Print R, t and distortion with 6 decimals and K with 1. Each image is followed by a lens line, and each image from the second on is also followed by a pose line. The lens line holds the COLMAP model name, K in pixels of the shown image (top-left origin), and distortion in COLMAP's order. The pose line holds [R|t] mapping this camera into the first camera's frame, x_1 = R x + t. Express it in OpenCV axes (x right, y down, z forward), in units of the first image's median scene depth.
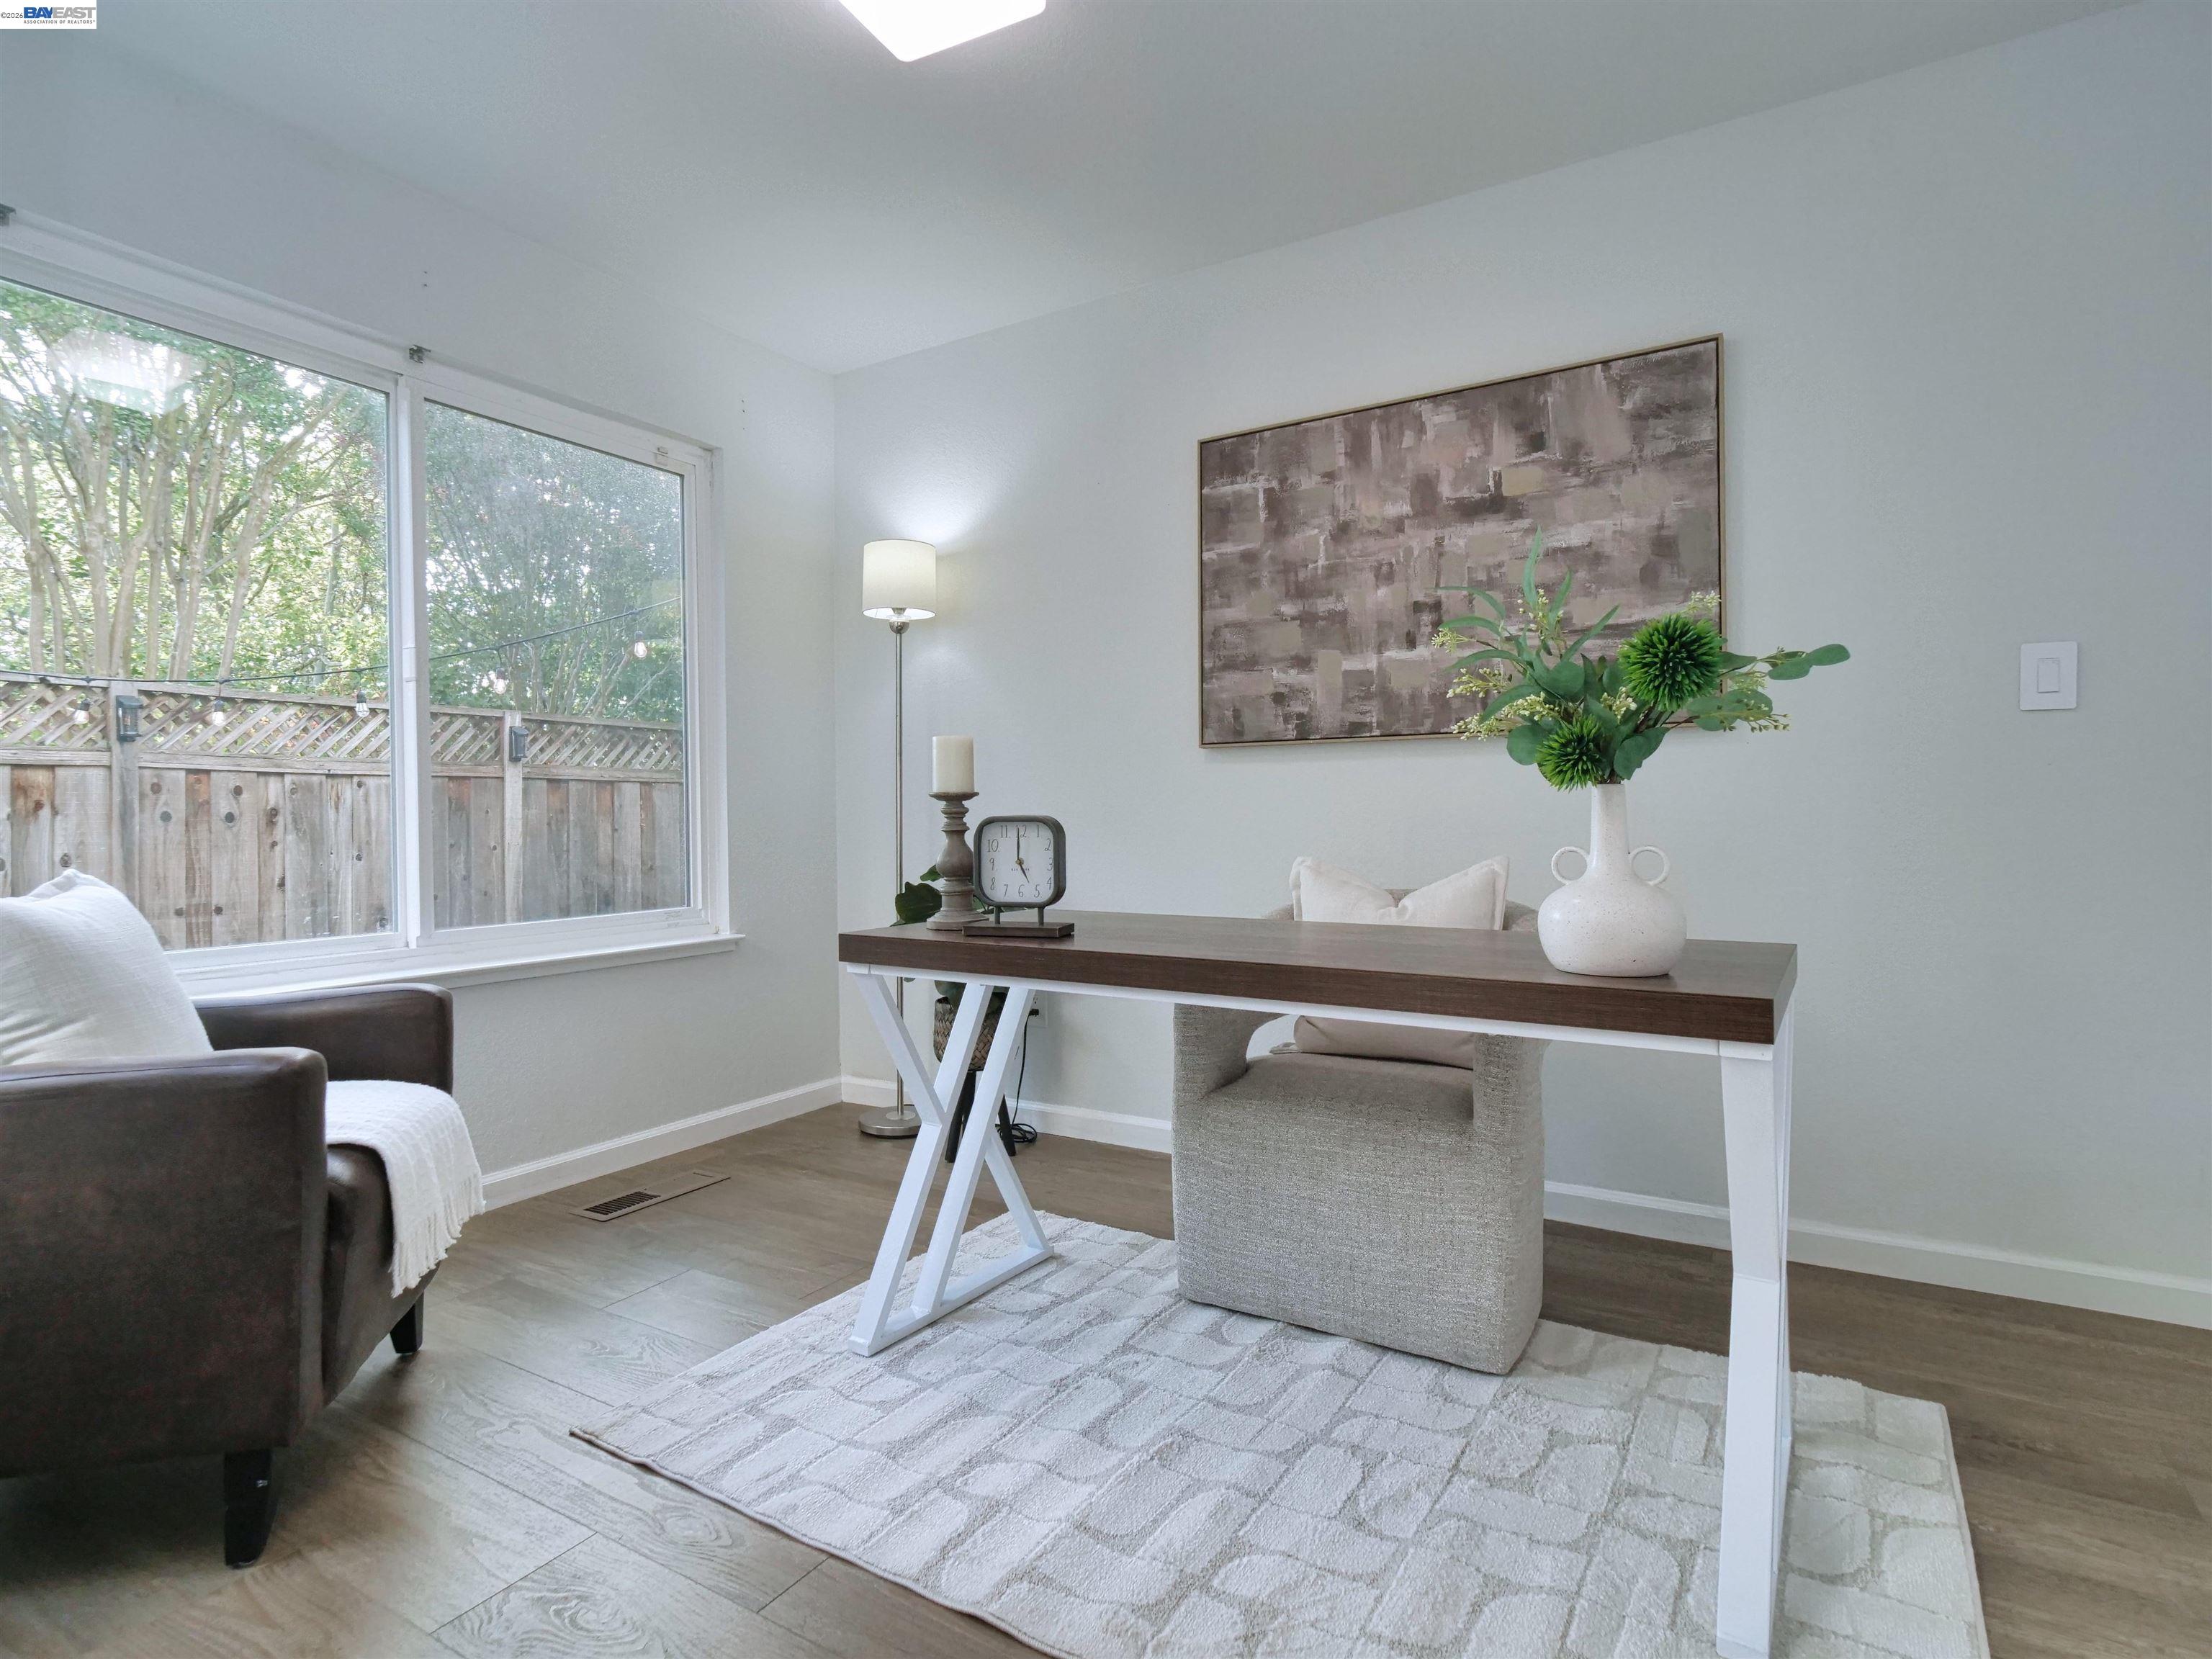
lens RADIAL K [[1122.7, 0, 1090.8], [0, 1122.7, 829.7], [0, 0, 1]] dist [0.002807, -0.000091]
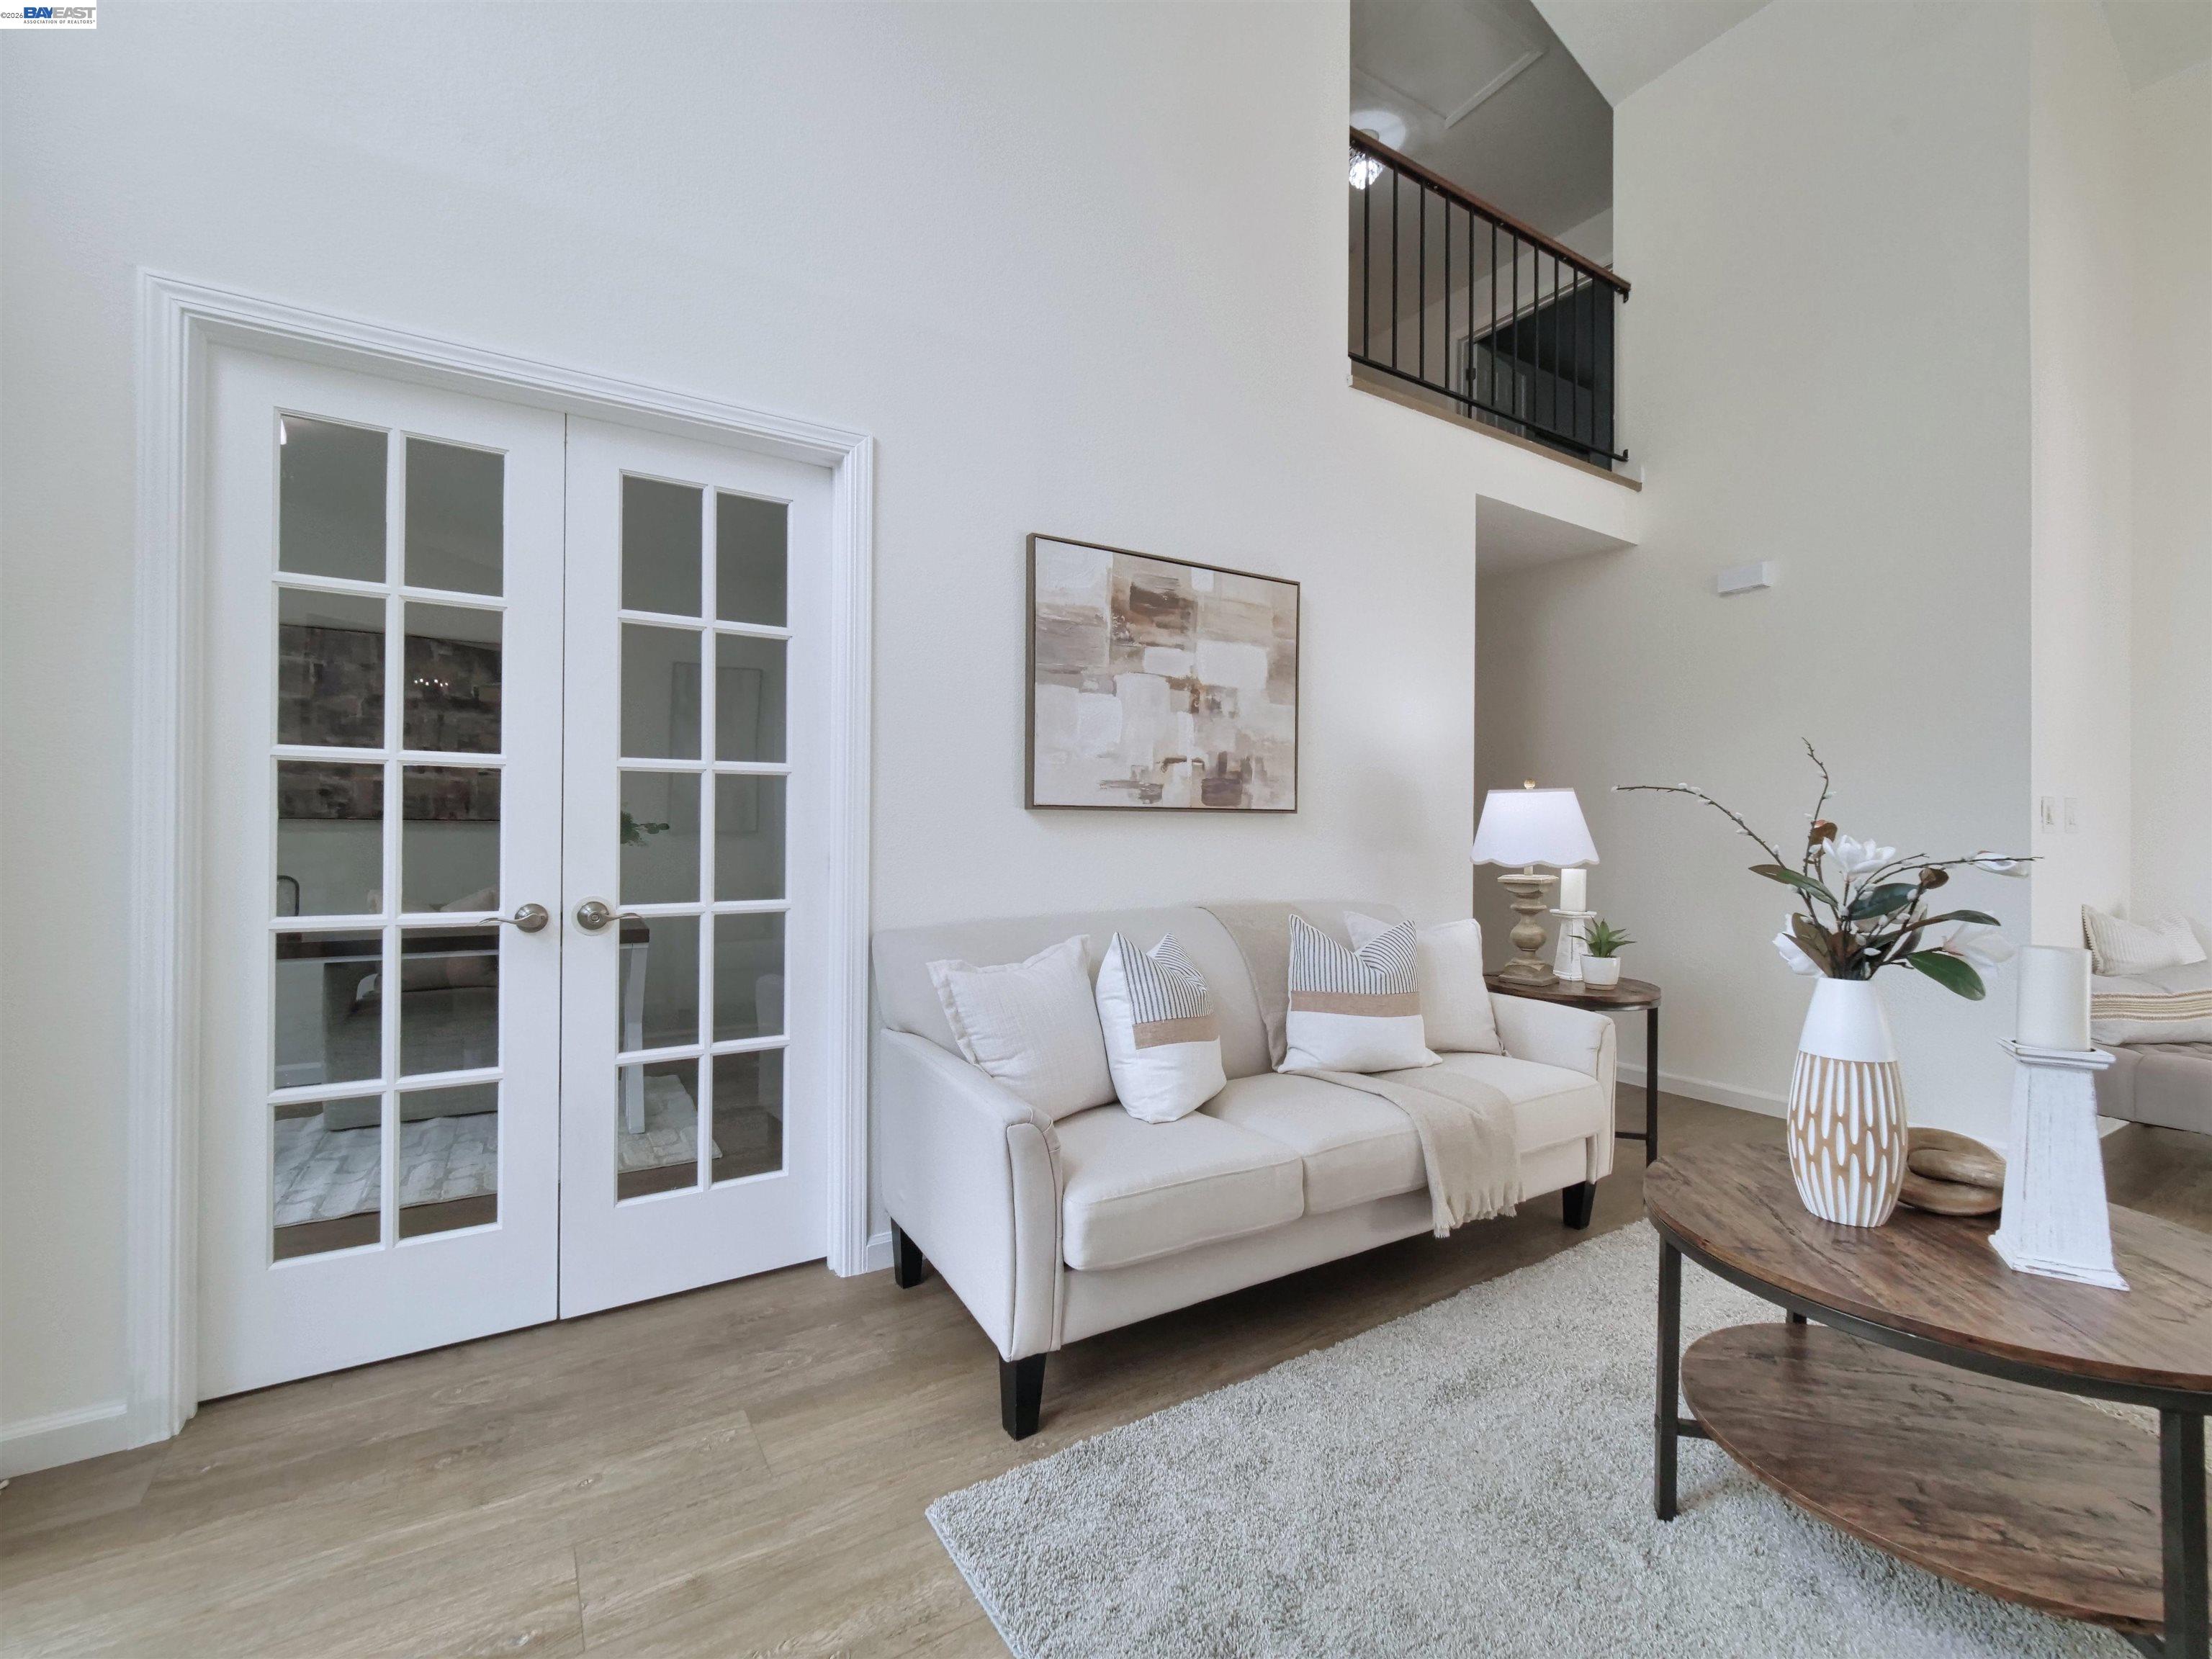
lens RADIAL K [[950.1, 0, 1090.5], [0, 950.1, 830.7], [0, 0, 1]] dist [-0.001604, 0.001205]
pose [[0.432642, 0.013687, 0.901462, -0.643647], [-0.004201, 0.999905, -0.013166, -0.051063], [-0.901556, 0.001909, 0.432659, -0.658785]]
